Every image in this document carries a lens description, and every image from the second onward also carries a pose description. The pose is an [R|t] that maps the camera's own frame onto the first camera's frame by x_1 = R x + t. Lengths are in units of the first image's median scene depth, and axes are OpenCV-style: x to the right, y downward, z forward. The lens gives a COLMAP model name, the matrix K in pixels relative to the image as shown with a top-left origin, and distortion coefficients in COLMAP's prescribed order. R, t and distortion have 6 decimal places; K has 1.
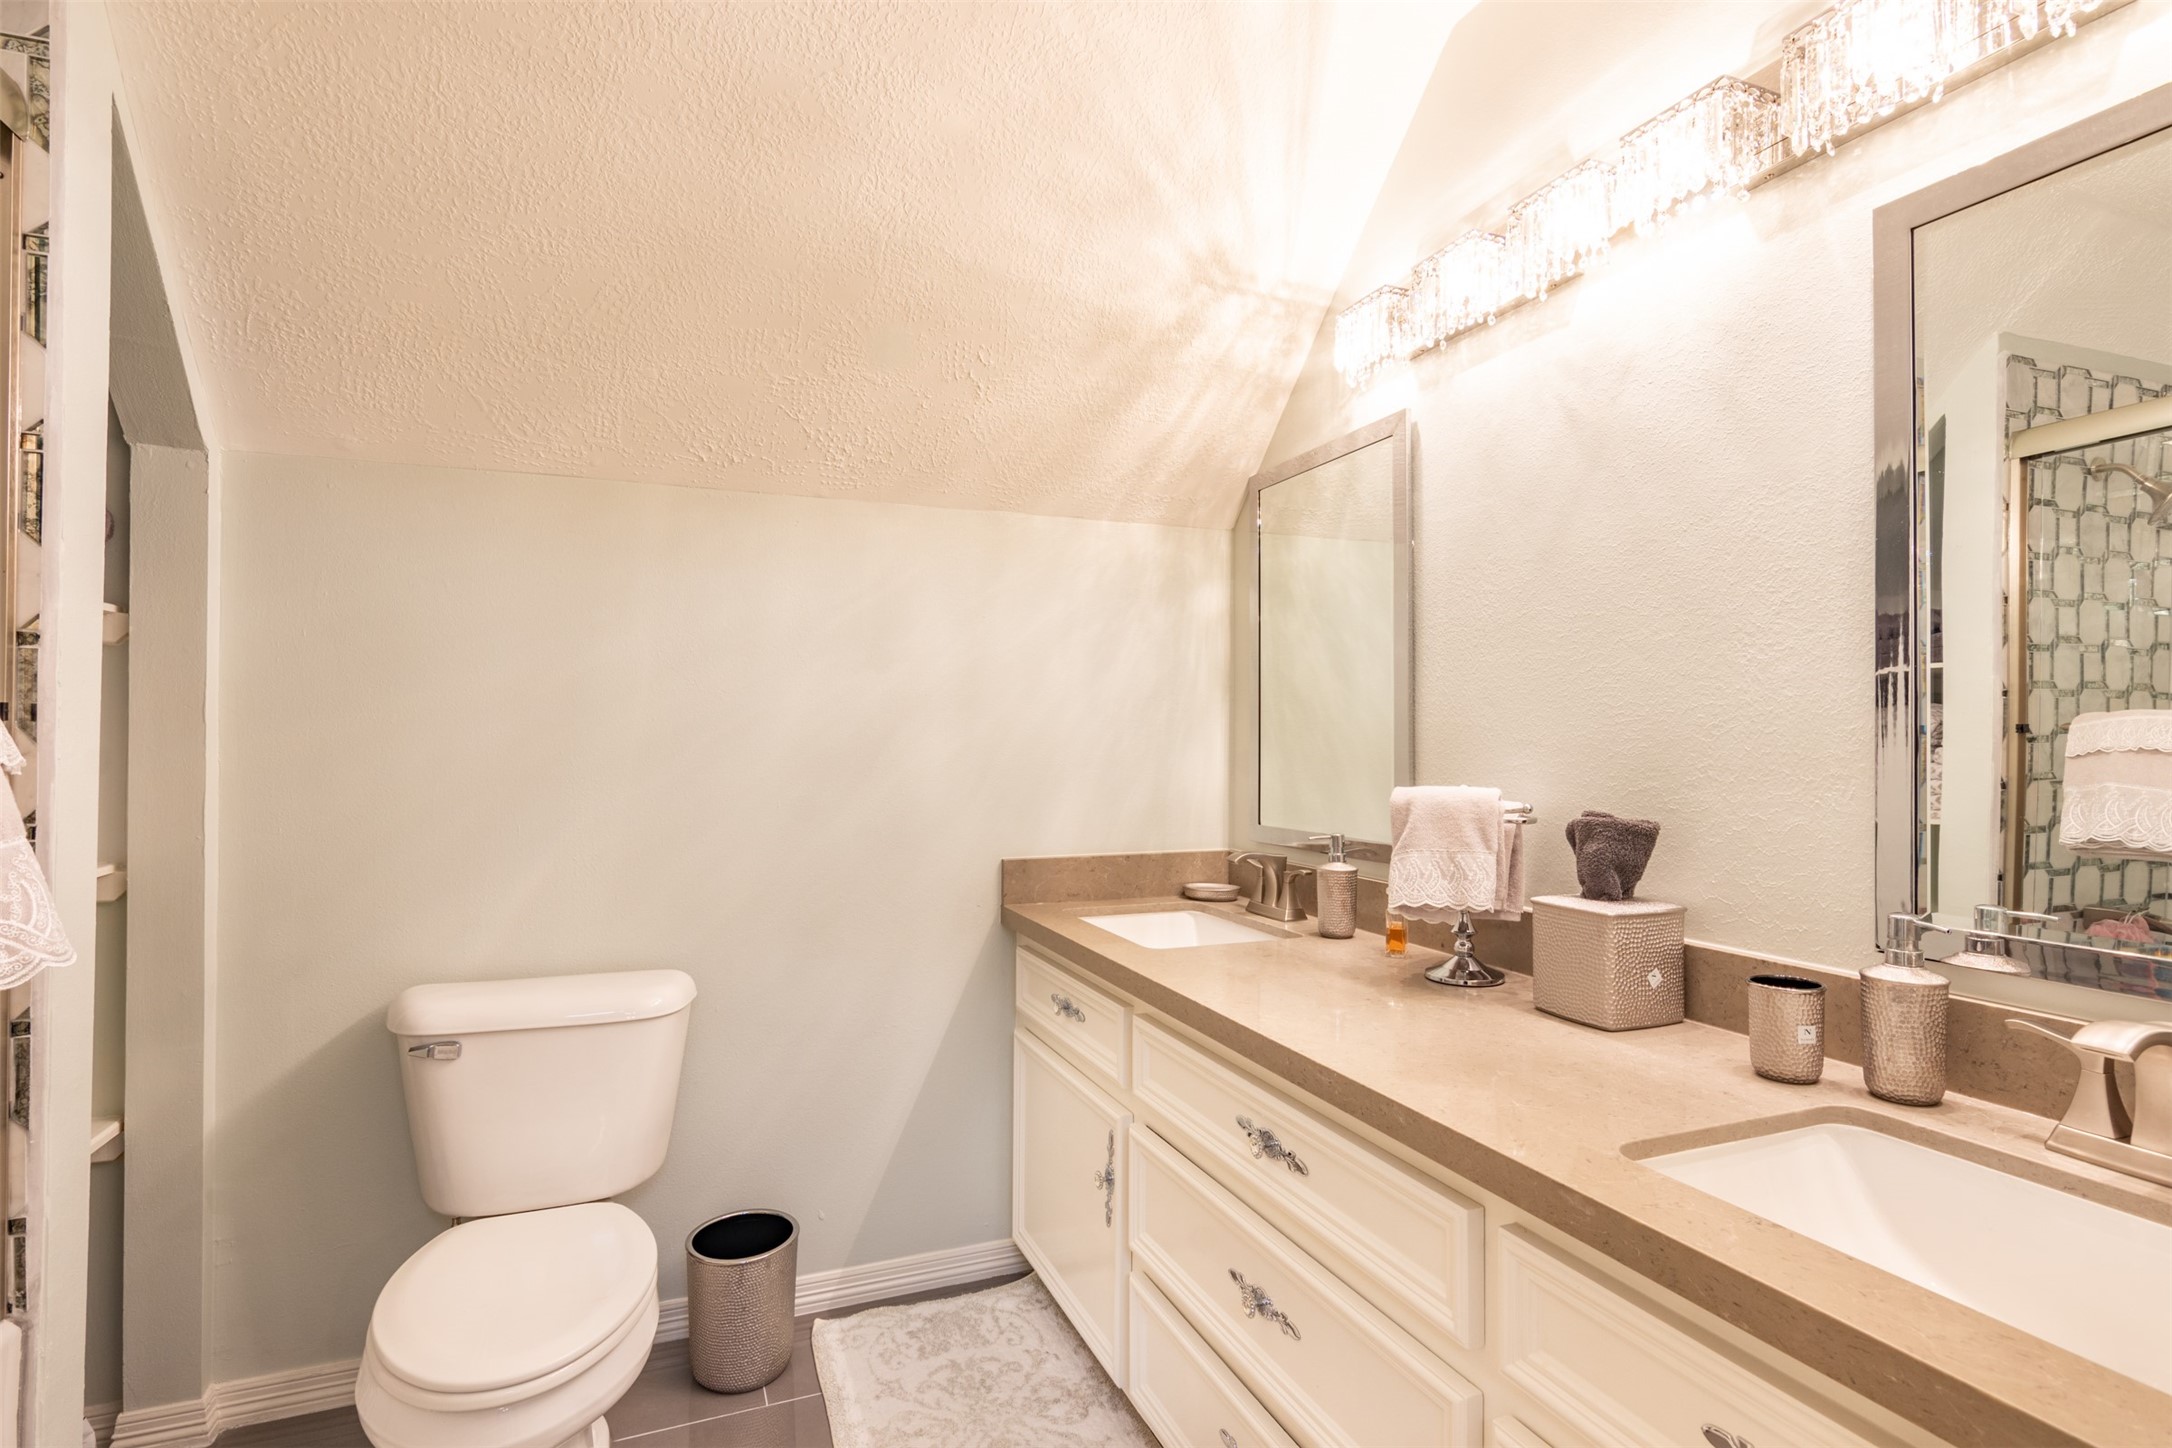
lens RADIAL K [[1080.1, 0, 1097.7], [0, 1080.1, 728.7], [0, 0, 1]] dist [-0.003853, 0.000725]
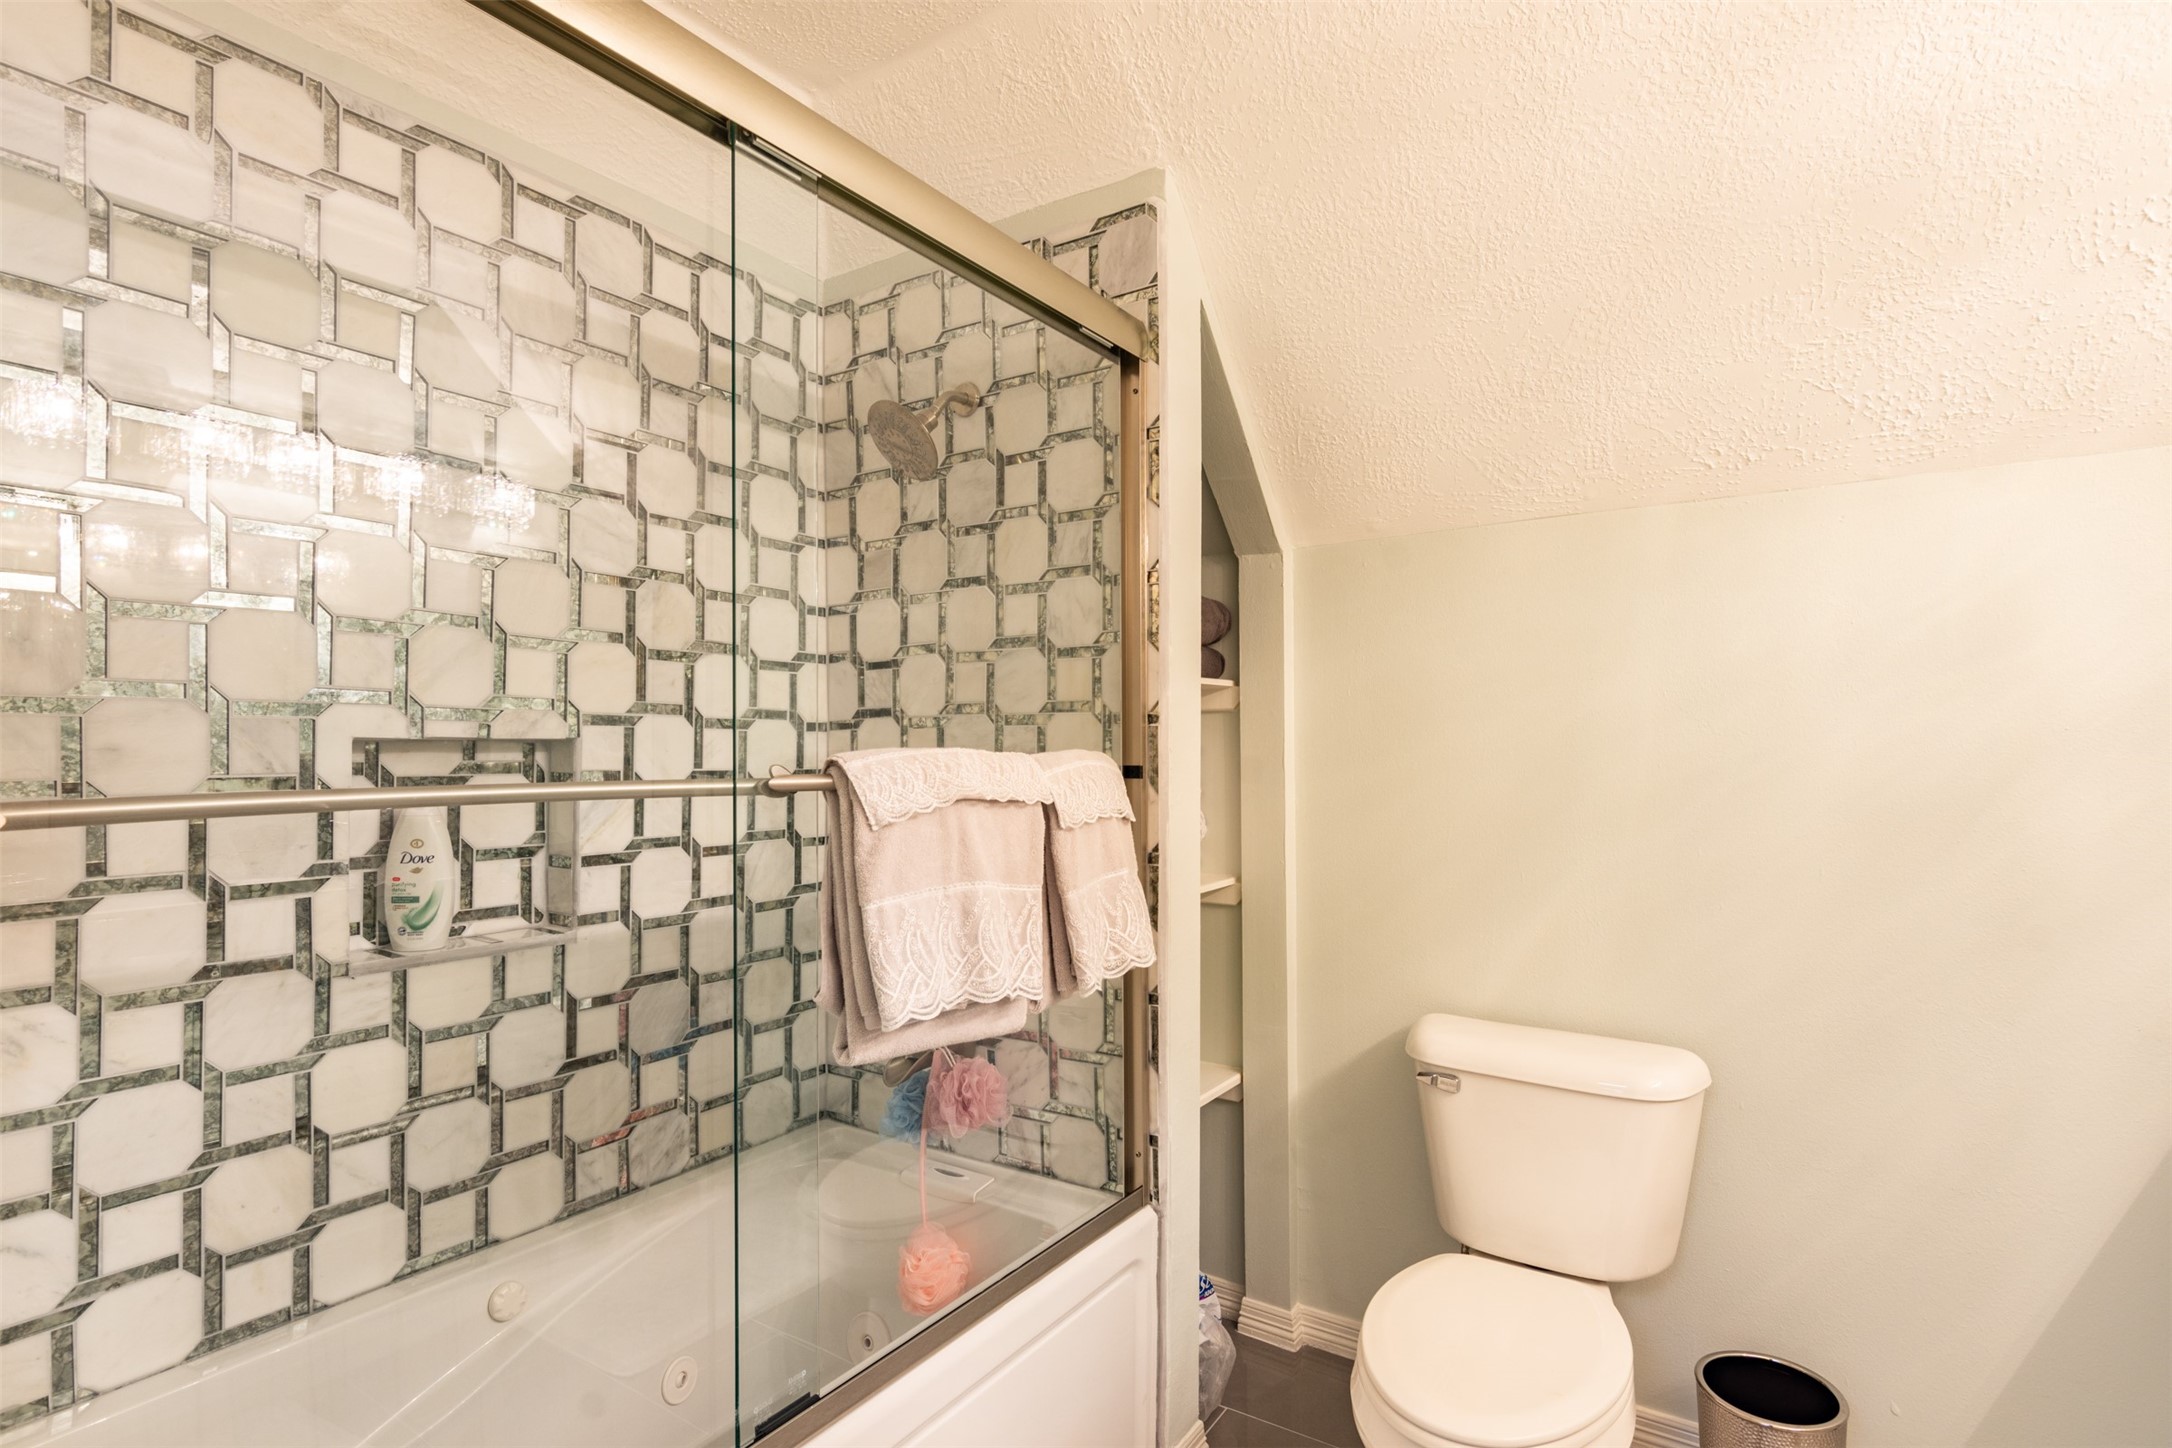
lens RADIAL K [[1080.1, 0, 1085.5], [0, 1080.1, 737.6], [0, 0, 1]] dist [-0.003853, 0.000725]
pose [[0.548749, -0.010957, -0.835915, 0.091383], [0.013985, 0.999895, -0.003926, -0.041612], [0.835870, -0.009536, 0.548845, 0.121673]]
